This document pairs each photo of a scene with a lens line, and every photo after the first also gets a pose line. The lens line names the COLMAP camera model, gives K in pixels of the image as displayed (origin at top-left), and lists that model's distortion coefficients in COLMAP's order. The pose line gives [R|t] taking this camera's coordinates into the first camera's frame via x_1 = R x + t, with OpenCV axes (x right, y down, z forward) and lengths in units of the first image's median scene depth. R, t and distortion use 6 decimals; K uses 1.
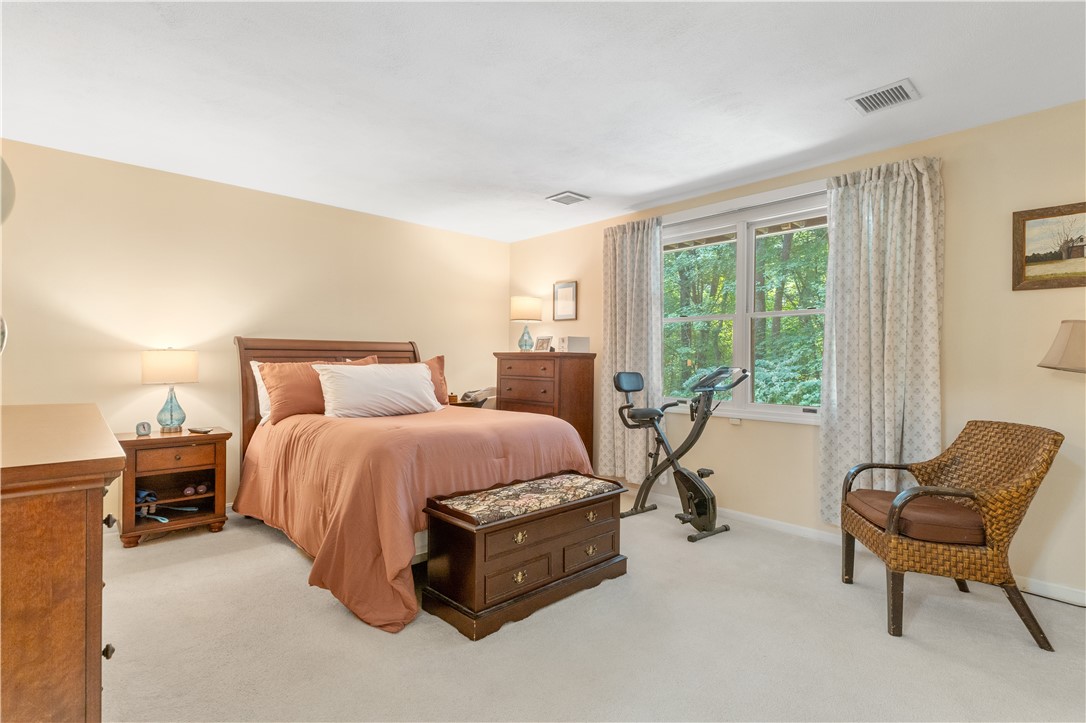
lens RADIAL K [[521.1, 0, 541.5], [0, 521.1, 368.9], [0, 0, 1]] dist [0.002483, -0.000201]
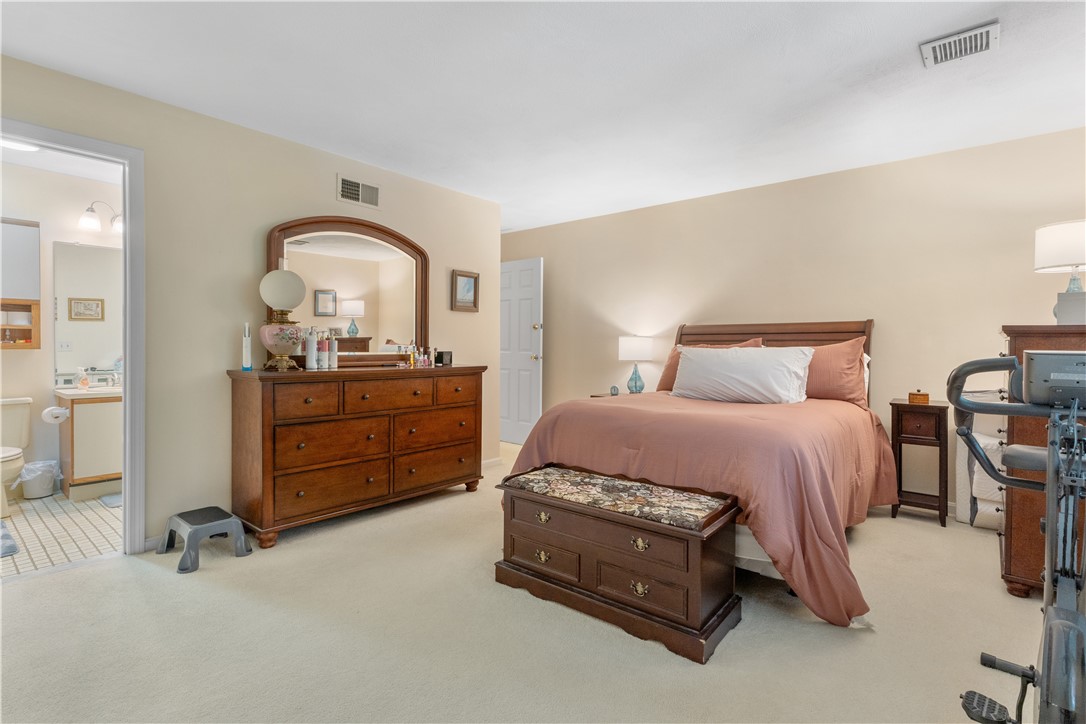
lens RADIAL K [[521.1, 0, 544.5], [0, 521.1, 355.4], [0, 0, 1]] dist [0.002483, -0.000201]
pose [[0.114098, 0.011842, -0.993399, 0.643040], [-0.009141, 0.999899, 0.010869, -0.000659], [0.993427, 0.007841, 0.114195, 0.594004]]
